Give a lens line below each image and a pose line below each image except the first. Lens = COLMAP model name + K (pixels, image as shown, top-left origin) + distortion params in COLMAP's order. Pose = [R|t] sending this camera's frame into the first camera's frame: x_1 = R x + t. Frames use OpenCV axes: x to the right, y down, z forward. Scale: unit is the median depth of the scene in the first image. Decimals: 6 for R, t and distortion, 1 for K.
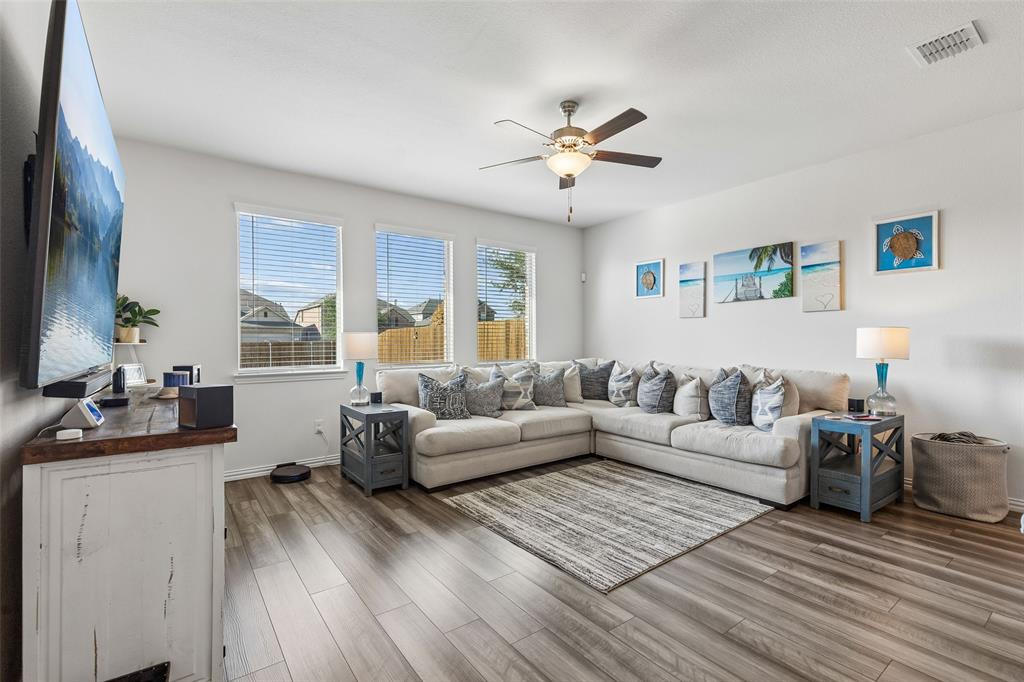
lens RADIAL K [[462.4, 0, 516.9], [0, 462.4, 340.5], [0, 0, 1]] dist [0.004365, -0.000557]
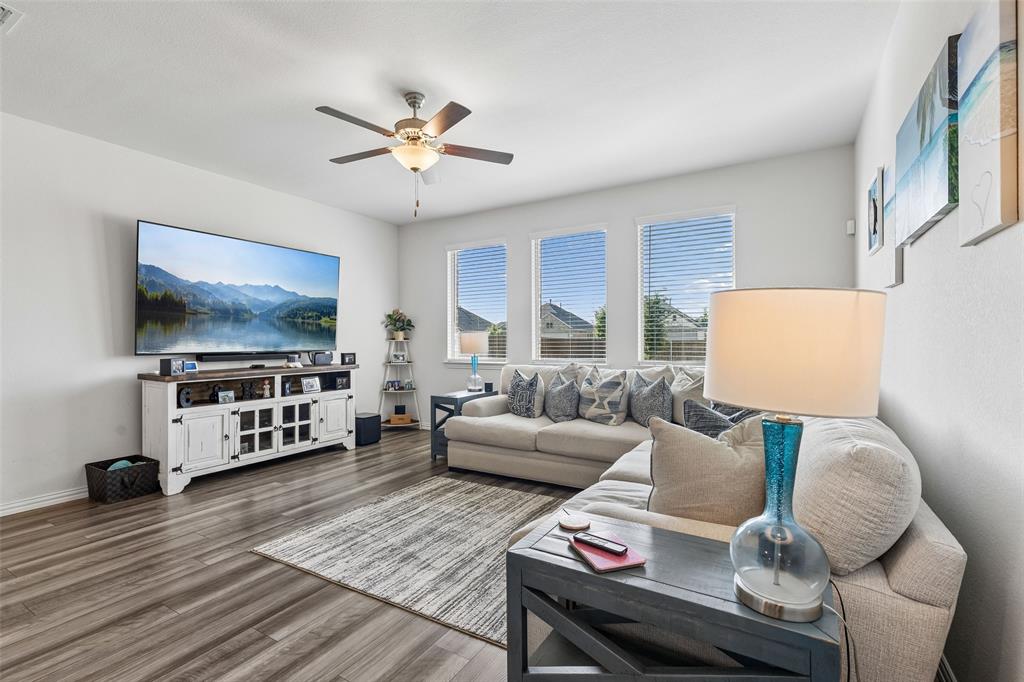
lens RADIAL K [[462.4, 0, 516.0], [0, 462.4, 340.2], [0, 0, 1]] dist [0.004365, -0.000557]
pose [[0.383908, 0.006407, -0.923349, 0.947243], [0.005910, 0.999938, 0.009395, -0.006534], [0.923353, -0.009064, 0.383846, 0.714606]]
